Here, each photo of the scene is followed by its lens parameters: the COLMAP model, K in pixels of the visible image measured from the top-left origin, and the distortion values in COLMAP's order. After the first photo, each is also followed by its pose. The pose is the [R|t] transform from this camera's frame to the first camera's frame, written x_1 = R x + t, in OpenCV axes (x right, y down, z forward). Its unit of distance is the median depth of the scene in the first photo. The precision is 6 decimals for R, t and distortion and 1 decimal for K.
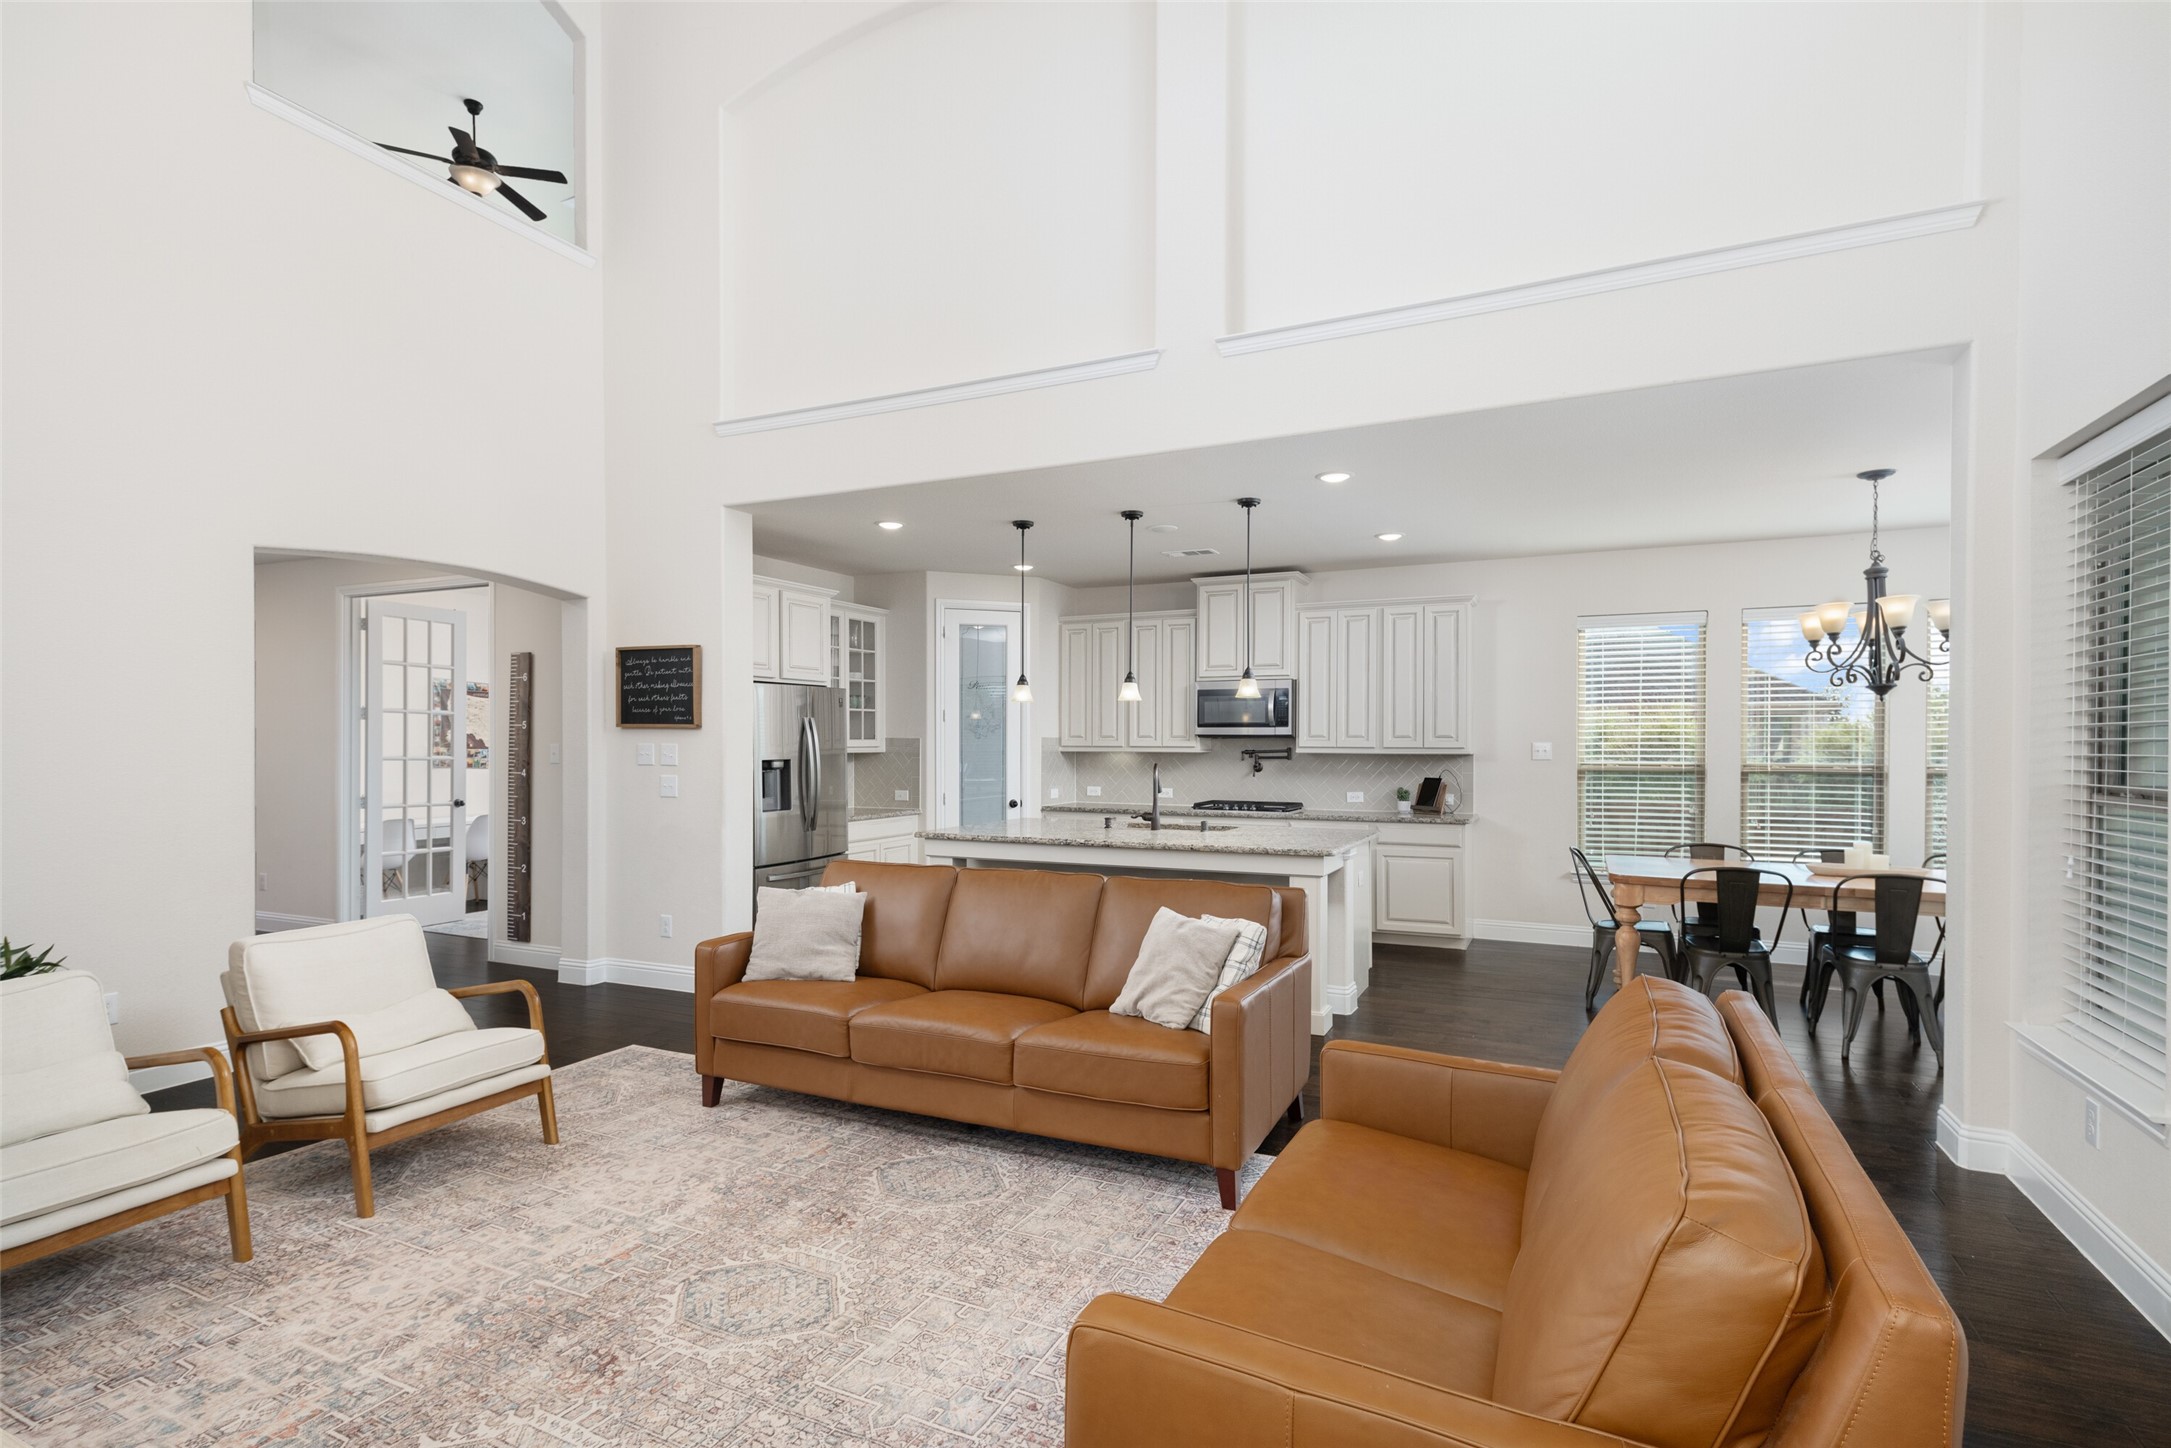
lens RADIAL K [[1066.6, 0, 1075.1], [0, 1066.6, 746.5], [0, 0, 1]] dist [0.011946, -0.000567]
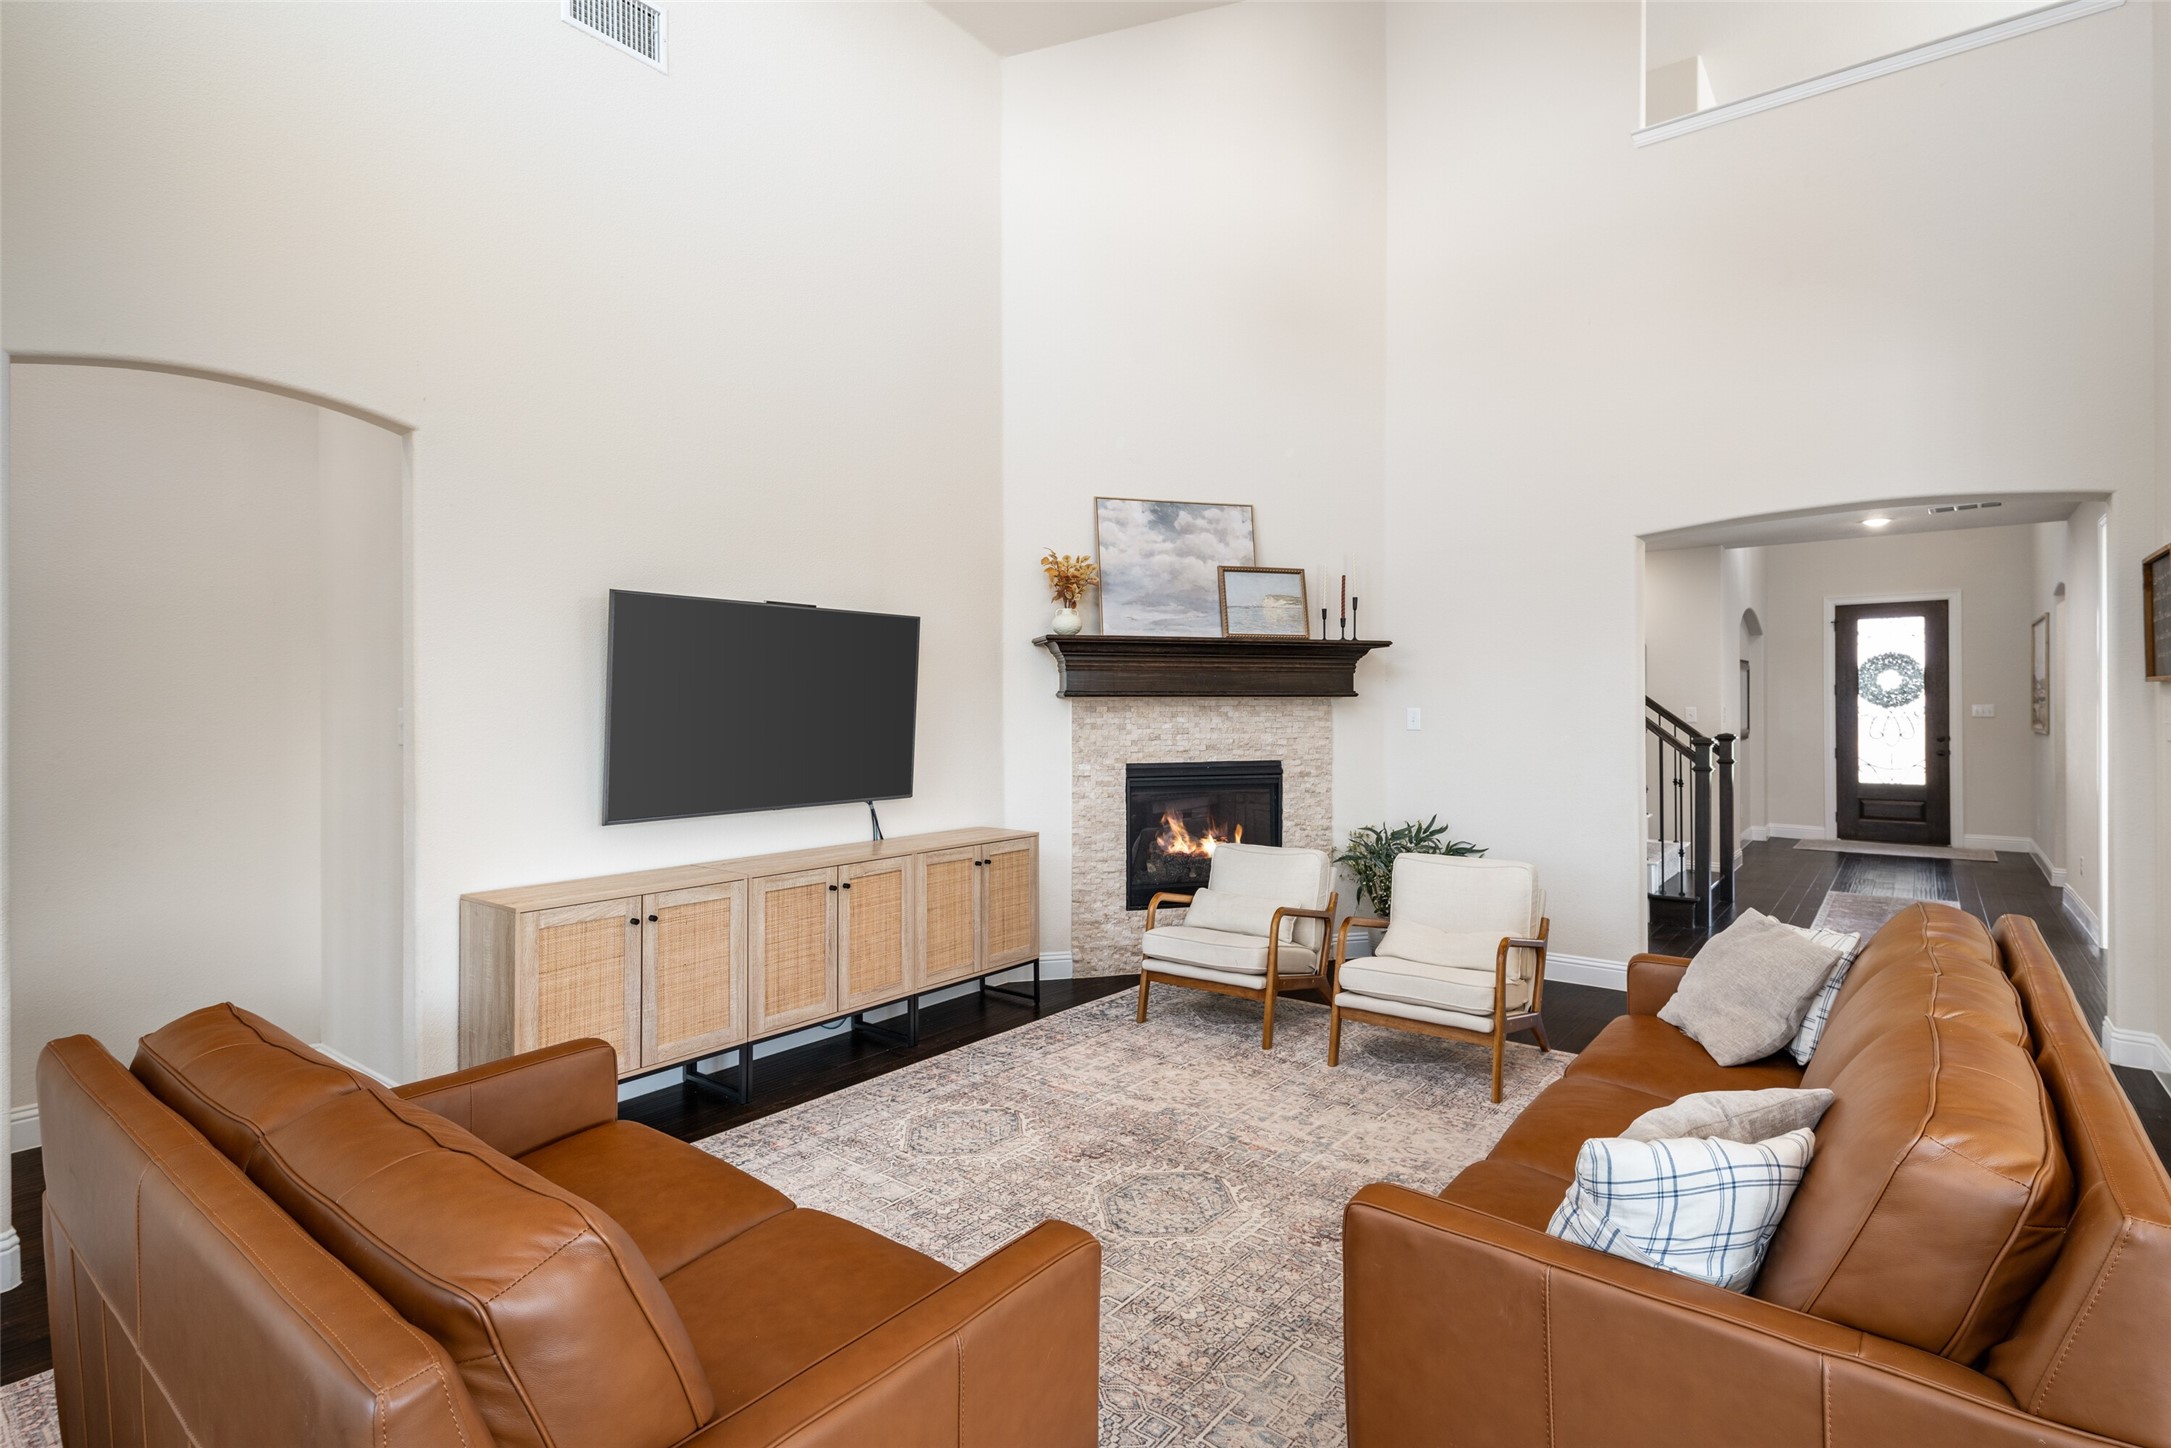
lens RADIAL K [[1043.5, 0, 1048.3], [0, 1043.5, 704.6], [0, 0, 1]] dist [0.002583, -0.000324]
pose [[-0.239602, -0.007866, -0.970839, 0.290696], [0.000796, 0.999965, -0.008298, 0.000675], [0.970871, -0.002761, -0.239587, 0.414345]]
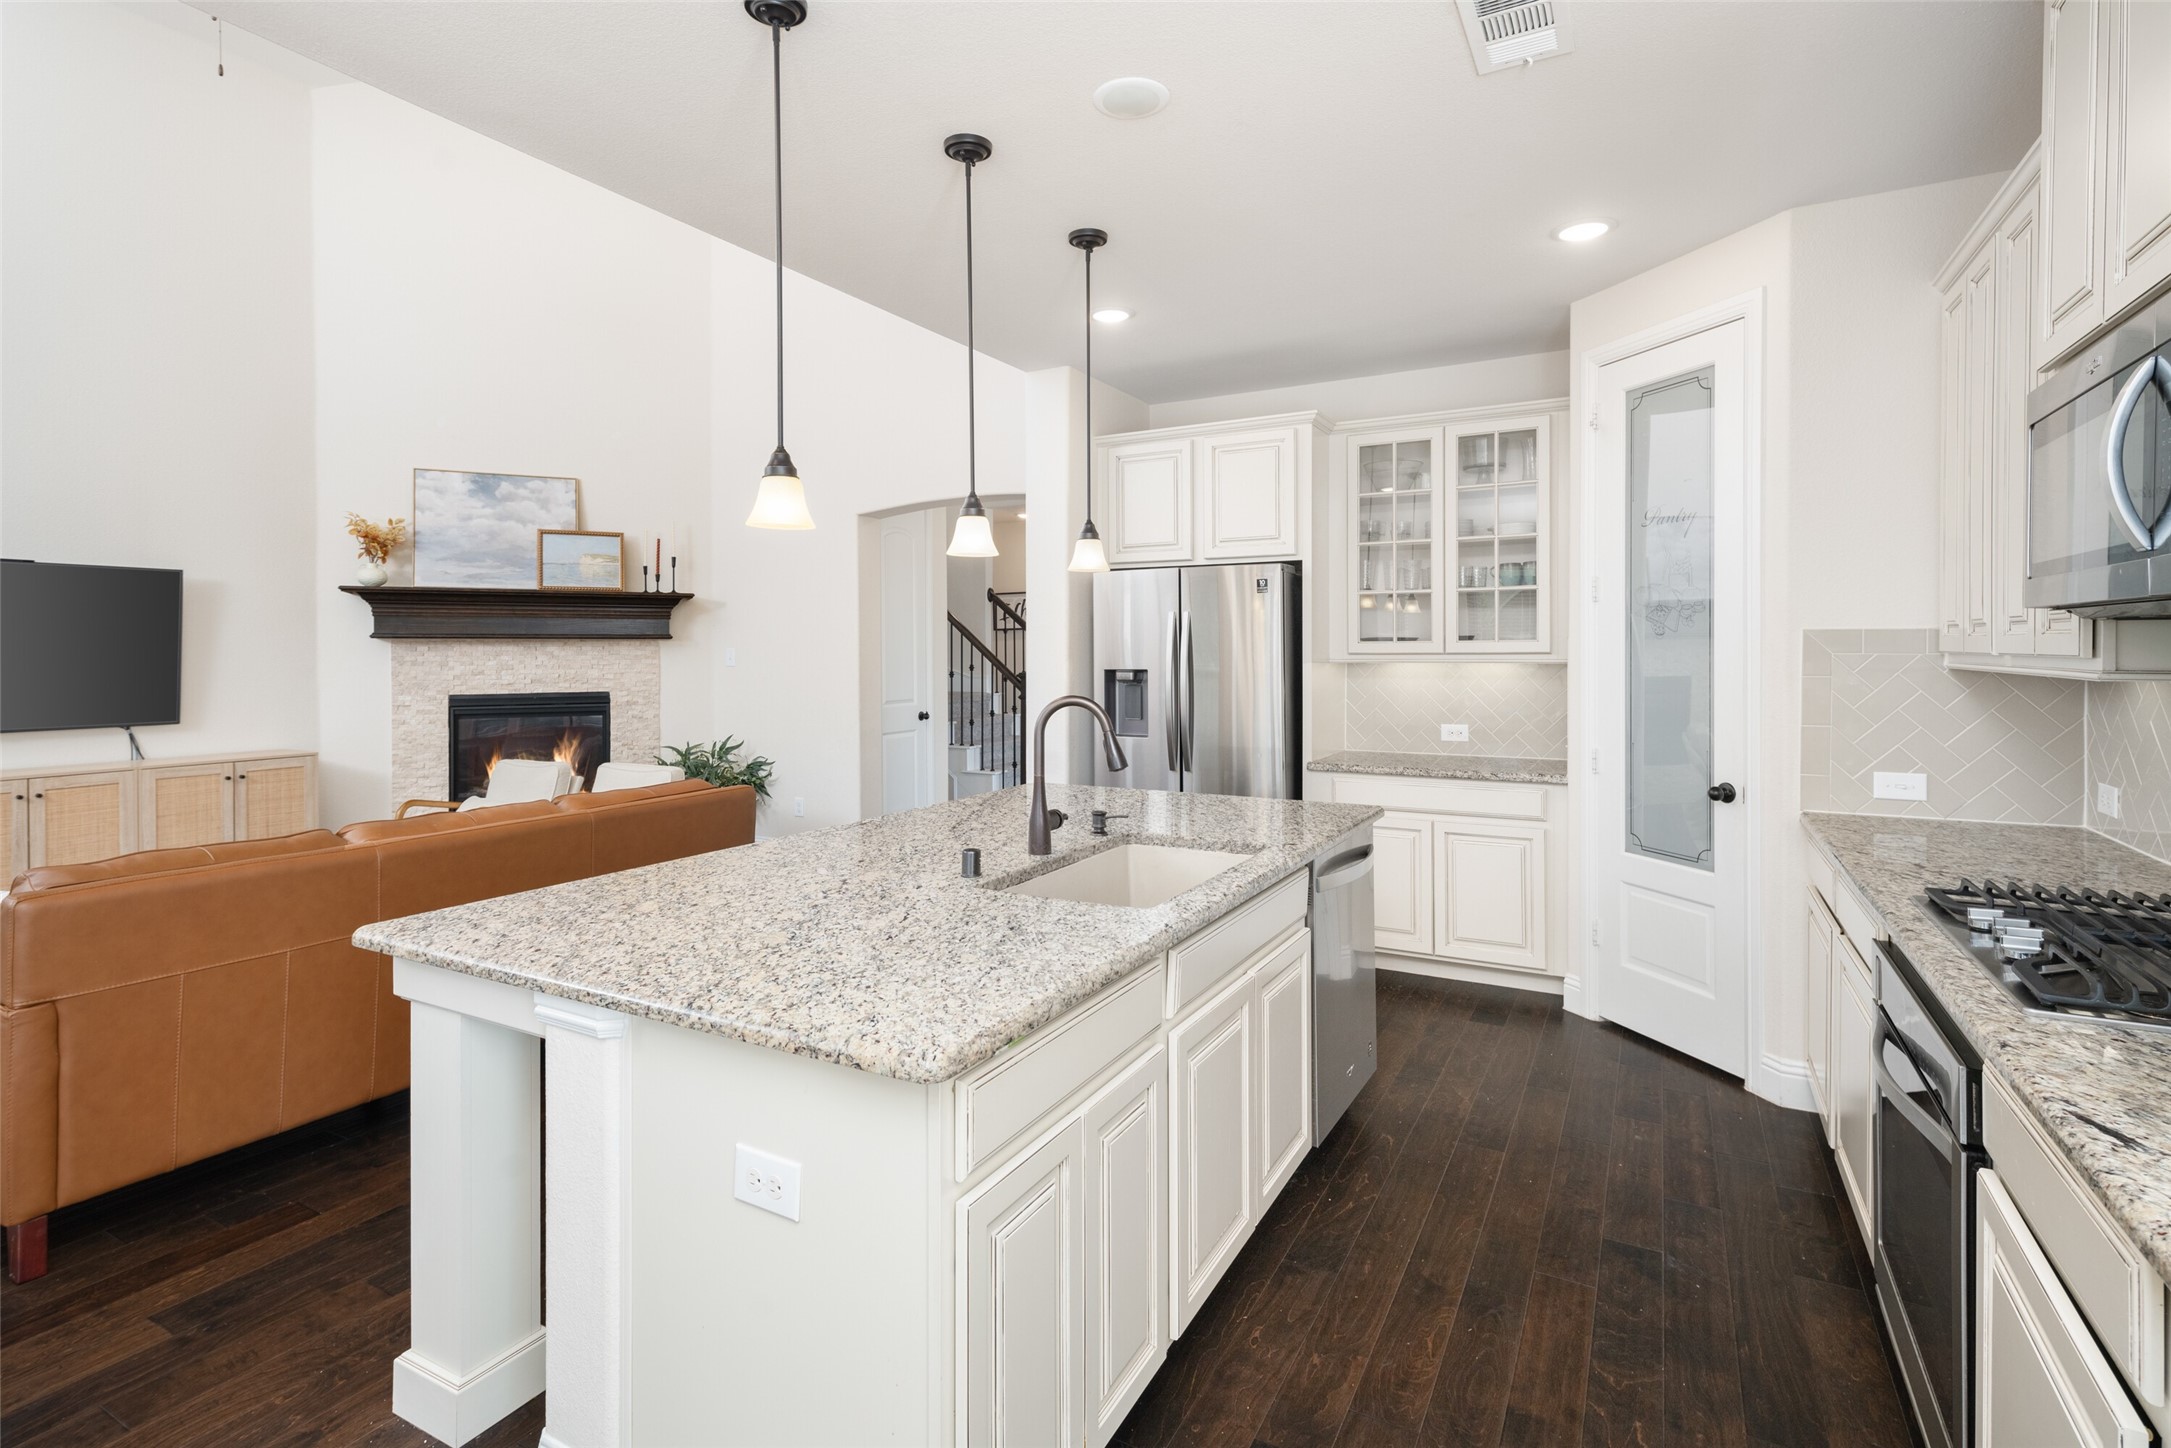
lens RADIAL K [[1054.1, 0, 1063.2], [0, 1054.1, 666.4], [0, 0, 1]] dist [0.015135, 0.000198]
pose [[-0.067337, 0.015179, -0.997615, 0.416022], [0.000015, 0.999884, 0.015212, -0.001090], [0.997730, 0.001009, -0.067329, 0.881095]]
